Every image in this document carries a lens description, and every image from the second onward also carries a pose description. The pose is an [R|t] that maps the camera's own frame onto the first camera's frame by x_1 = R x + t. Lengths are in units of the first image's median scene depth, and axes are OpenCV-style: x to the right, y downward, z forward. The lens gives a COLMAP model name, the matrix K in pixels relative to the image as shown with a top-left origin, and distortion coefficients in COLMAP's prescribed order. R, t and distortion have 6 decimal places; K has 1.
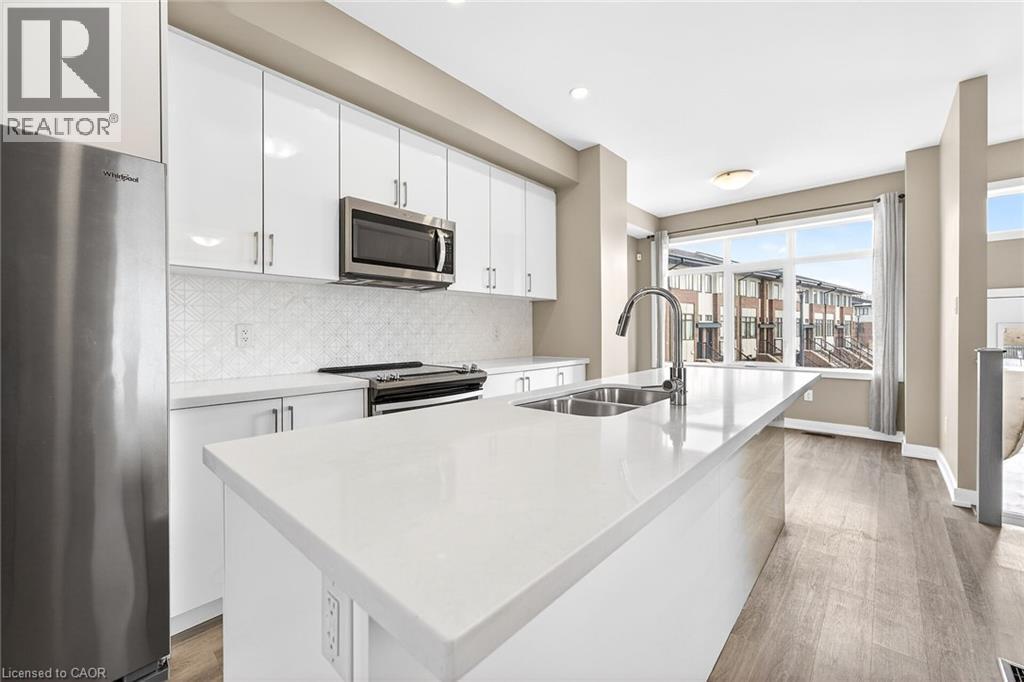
lens RADIAL K [[420.2, 0, 513.1], [0, 420.2, 332.4], [0, 0, 1]] dist [0.001665, 0.000310]
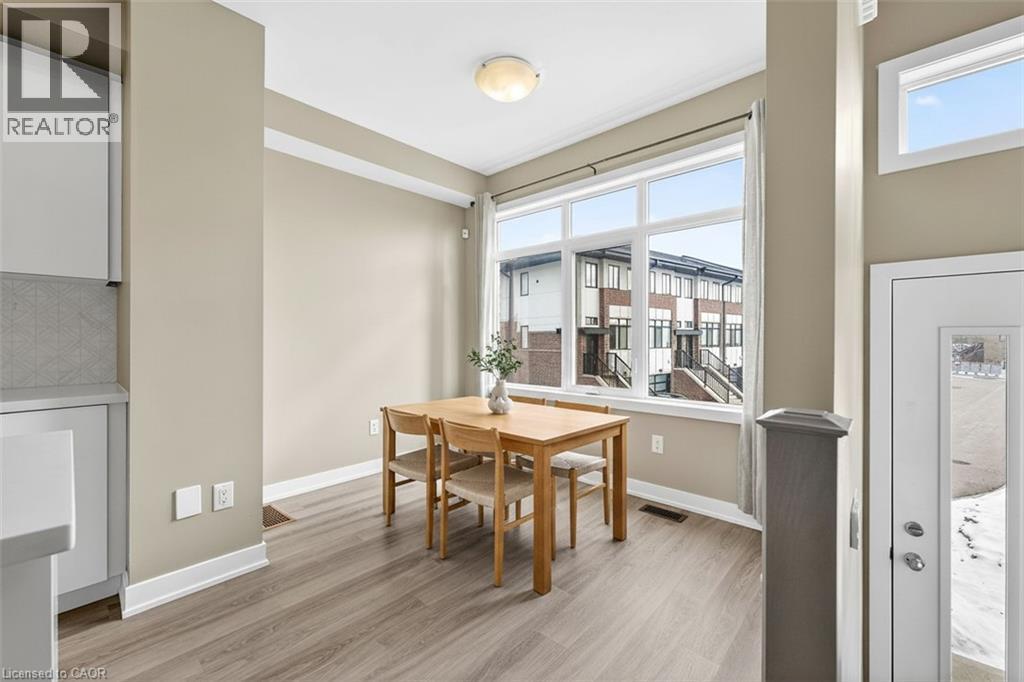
lens RADIAL K [[420.2, 0, 513.1], [0, 420.2, 332.4], [0, 0, 1]] dist [0.001665, 0.000310]
pose [[0.999987, 0.003348, -0.003866, 0.081402], [-0.003409, 0.999869, -0.015841, -0.000459], [0.003812, 0.015854, 0.999867, 0.062932]]
